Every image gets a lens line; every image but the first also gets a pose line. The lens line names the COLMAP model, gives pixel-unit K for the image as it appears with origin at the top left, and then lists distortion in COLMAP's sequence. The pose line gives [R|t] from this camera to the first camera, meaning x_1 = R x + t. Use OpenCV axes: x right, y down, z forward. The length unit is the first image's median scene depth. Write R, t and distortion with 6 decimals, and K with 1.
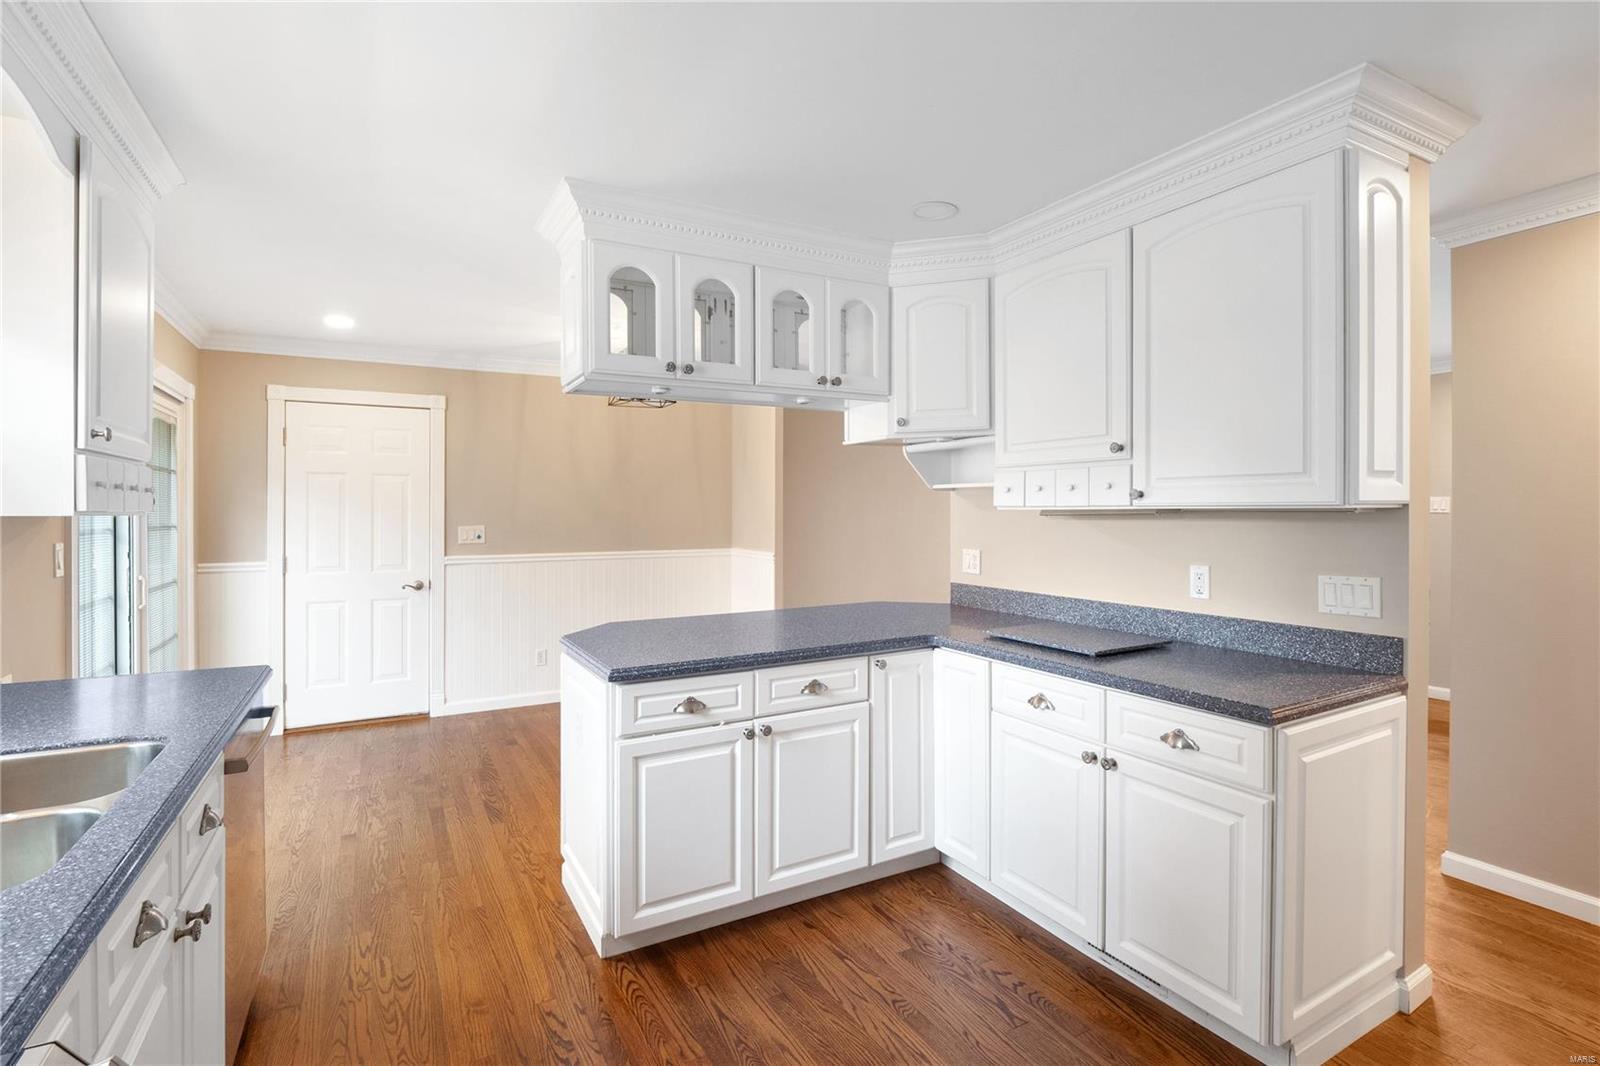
lens RADIAL K [[760.2, 0, 789.6], [0, 760.2, 518.2], [0, 0, 1]] dist [-0.012672, 0.002232]
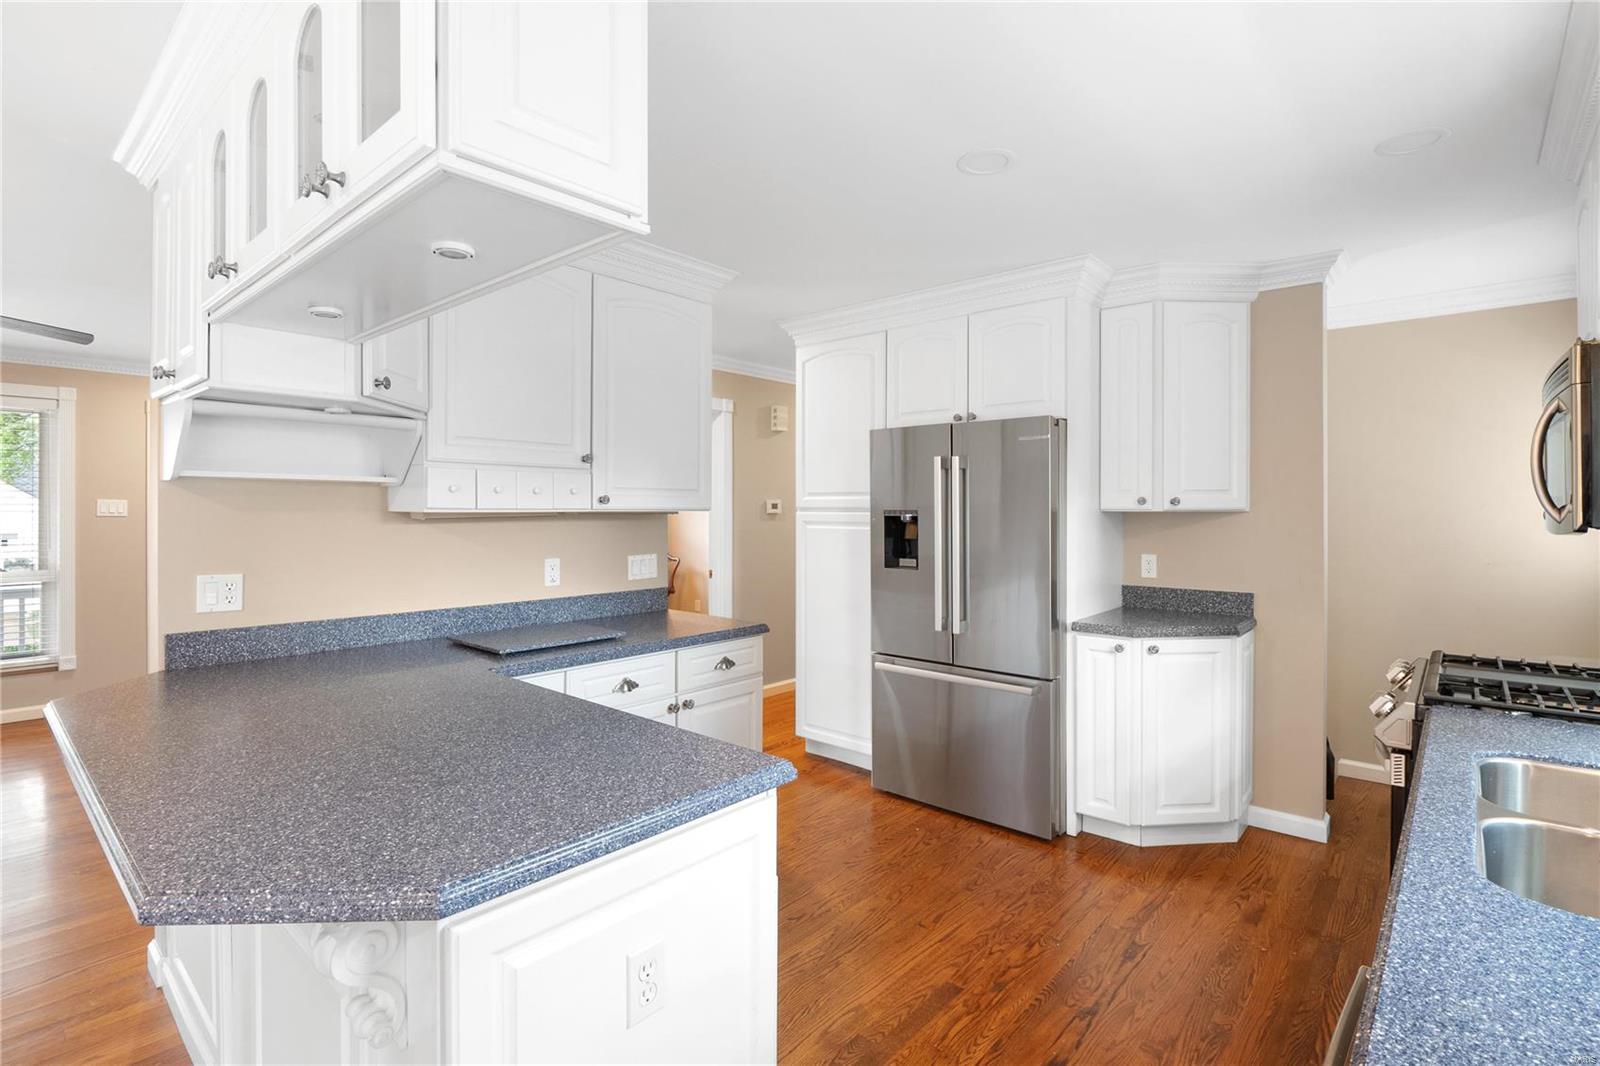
lens RADIAL K [[760.2, 0, 794.4], [0, 760.2, 518.5], [0, 0, 1]] dist [-0.012672, 0.002232]
pose [[-0.340799, -0.006912, 0.940111, -0.734519], [0.012006, 0.999859, 0.011704, -0.011222], [-0.940060, 0.015276, -0.340668, 1.056263]]
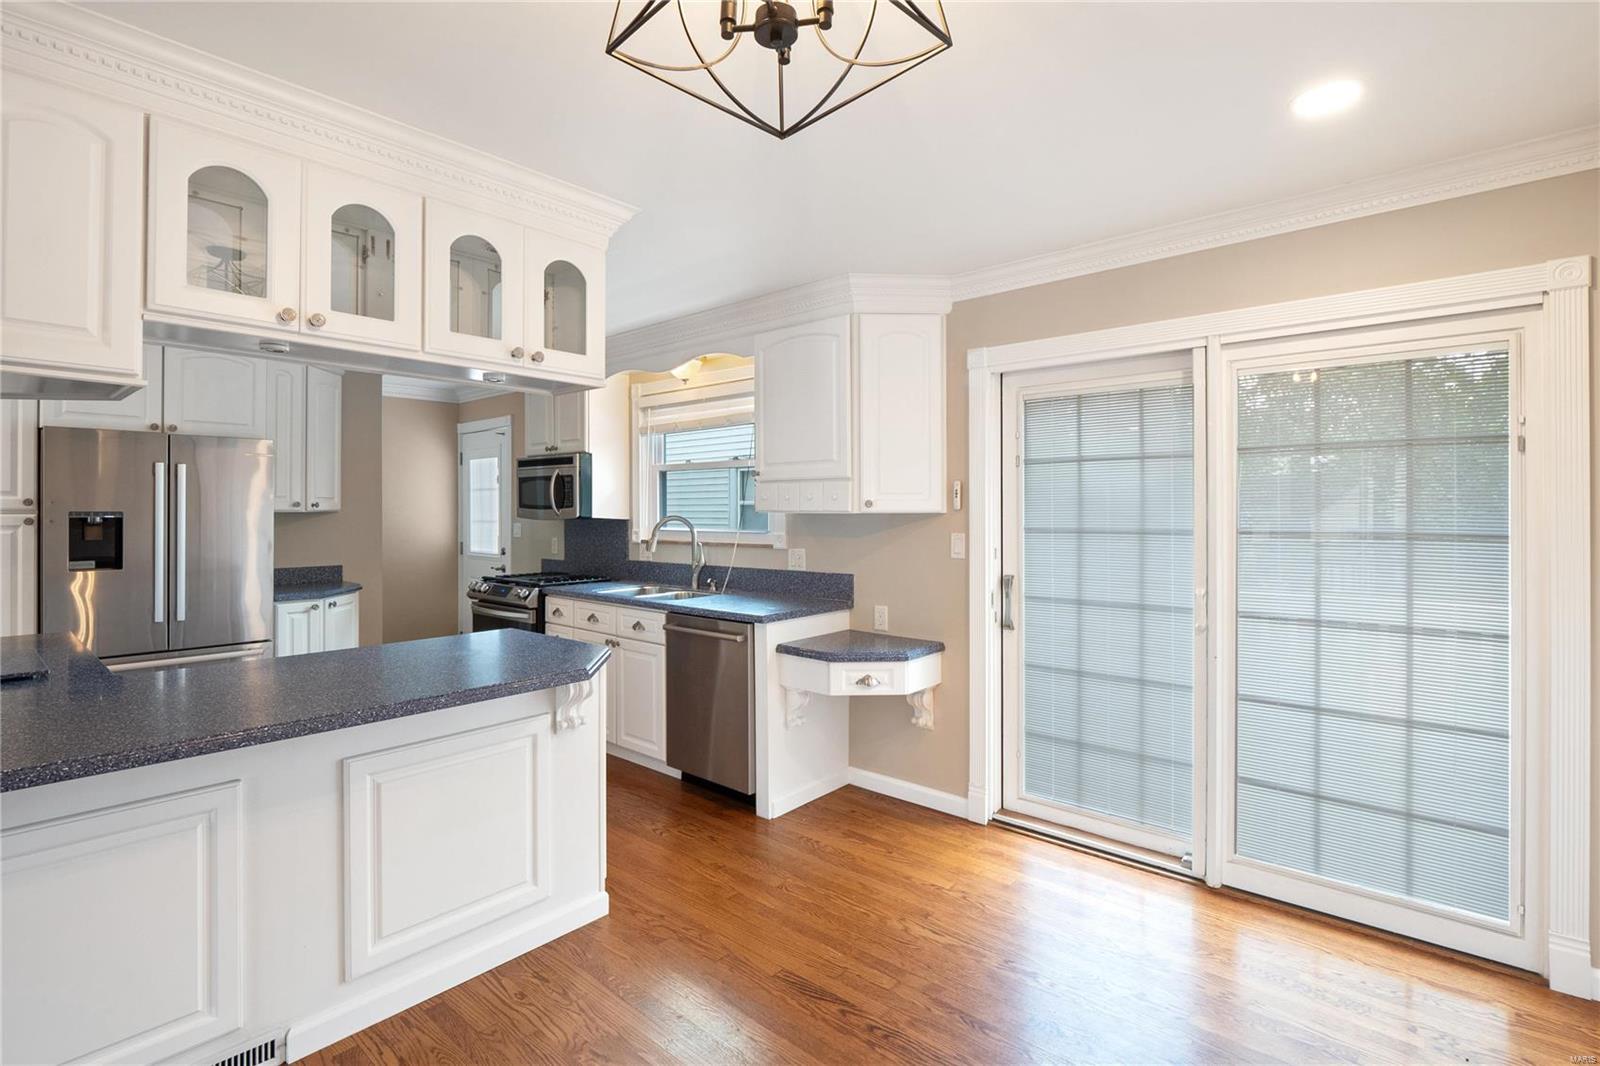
lens RADIAL K [[760.2, 0, 787.7], [0, 760.2, 500.9], [0, 0, 1]] dist [-0.012672, 0.002232]
pose [[-0.937828, 0.001243, -0.347098, -0.195011], [0.000789, 0.999999, 0.001451, -0.028832], [0.347099, 0.001087, -0.937828, 2.147778]]
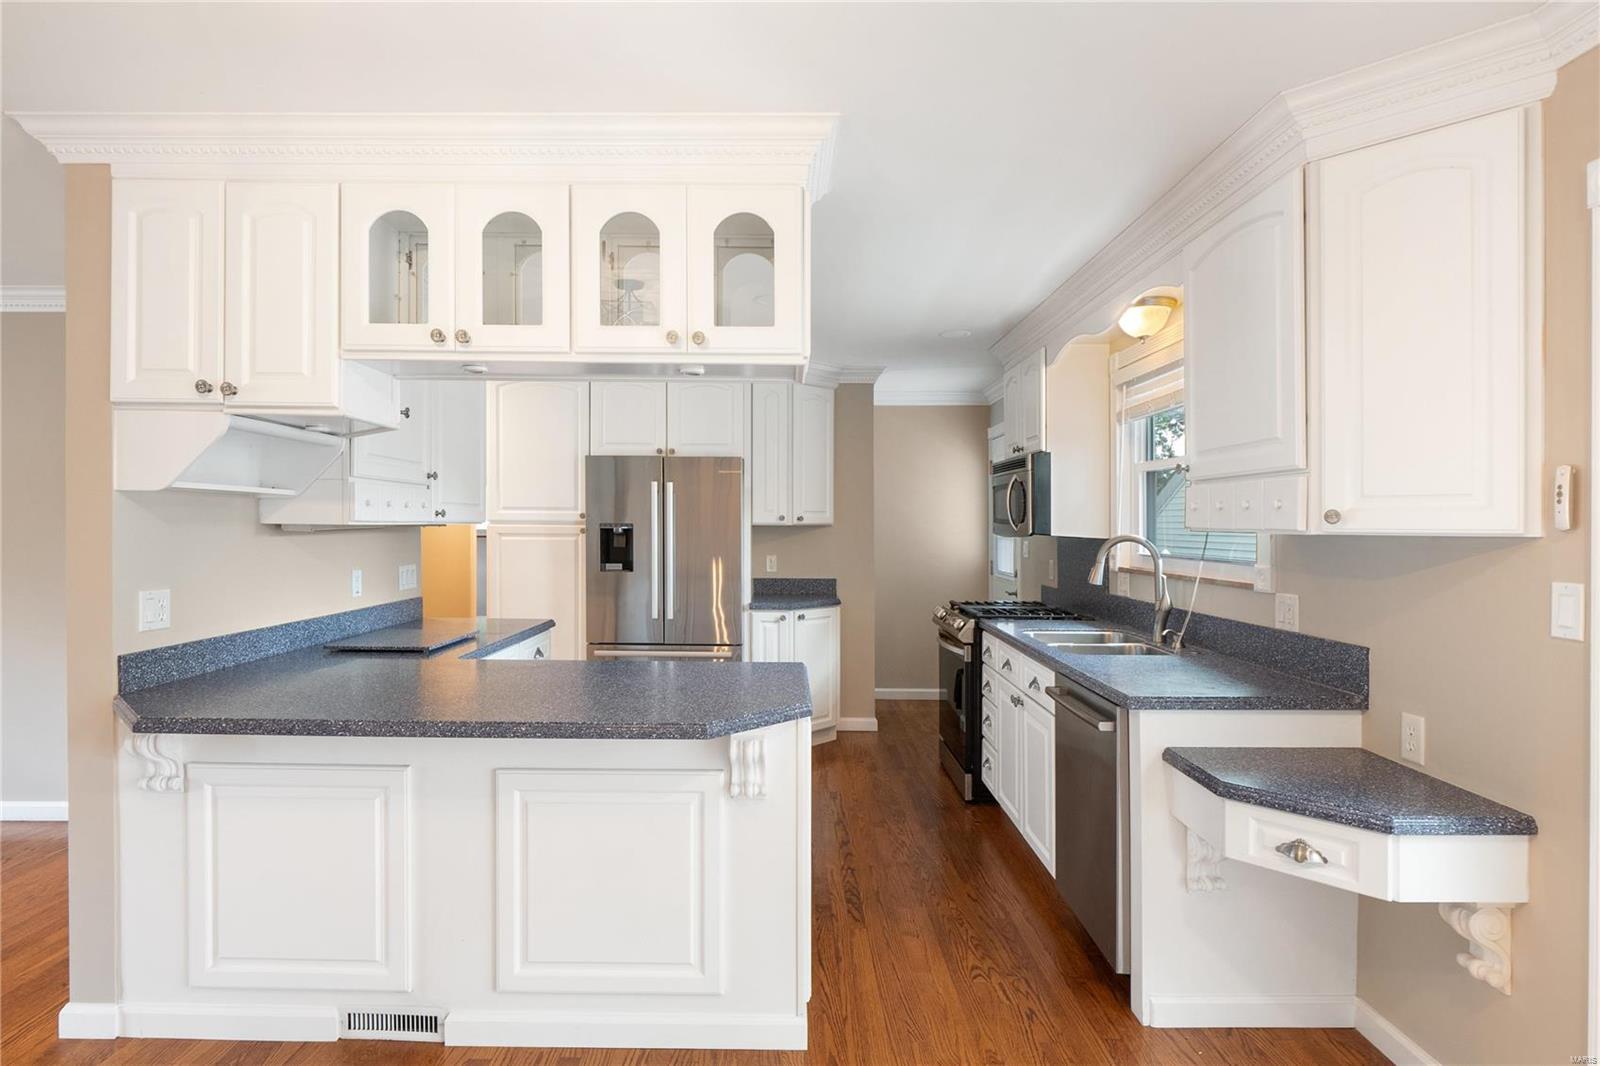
lens RADIAL K [[835.7, 0, 783.6], [0, 835.7, 524.3], [0, 0, 1]] dist [-0.000173, -0.002919]
pose [[-0.875394, -0.002521, 0.483403, -0.725576], [0.002396, 0.999951, 0.009555, -0.023144], [-0.483404, 0.009522, -0.875346, 1.865251]]
